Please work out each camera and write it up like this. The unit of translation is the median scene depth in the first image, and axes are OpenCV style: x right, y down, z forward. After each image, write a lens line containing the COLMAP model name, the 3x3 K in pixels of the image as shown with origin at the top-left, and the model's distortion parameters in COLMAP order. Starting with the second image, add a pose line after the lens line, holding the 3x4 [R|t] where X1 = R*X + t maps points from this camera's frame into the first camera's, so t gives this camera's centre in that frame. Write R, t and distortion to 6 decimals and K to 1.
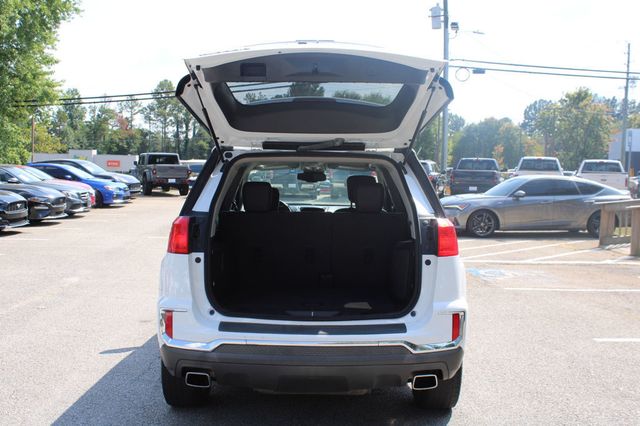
lens RADIAL K [[748.1, 0, 320.0], [0, 748.1, 213.0], [0, 0, 1]] dist [-0.064266, 0.043415]
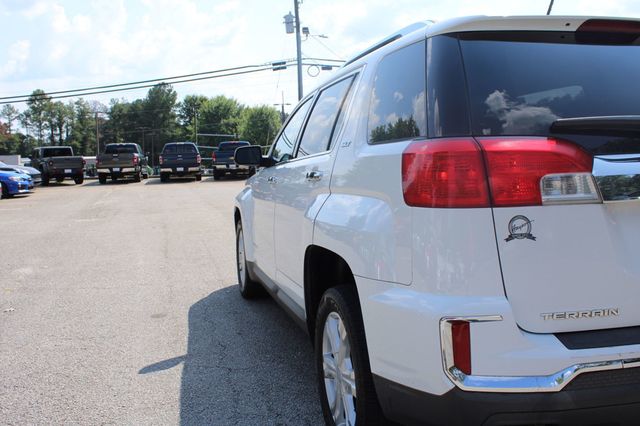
lens RADIAL K [[599.1, 0, 314.6], [0, 599.1, 210.7], [0, 0, 1]] dist [-0.154886, 0.164632]
pose [[0.971096, -0.063720, 0.230026, -0.040765], [0.056974, 0.997731, 0.035860, 0.003855], [-0.231789, -0.021718, 0.972524, 0.067119]]
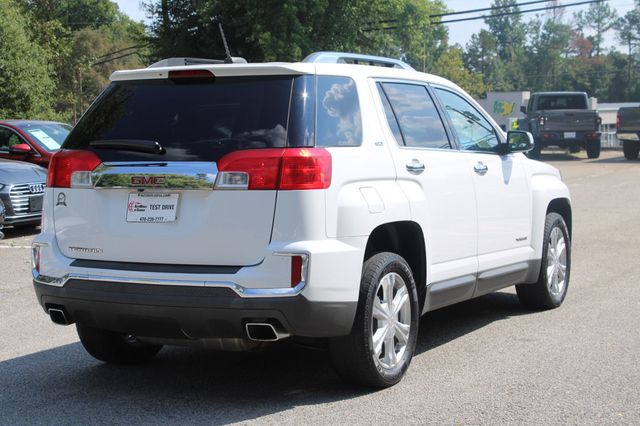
lens RADIAL K [[1243.1, 0, 320.0], [0, 1243.1, 213.0], [0, 0, 1]] dist [-0.000704, 0.077244]
pose [[0.882514, 0.009558, -0.470188, 0.093850], [-0.002939, 0.999886, 0.014810, 0.006750], [0.470276, -0.011688, 0.882442, -0.027630]]
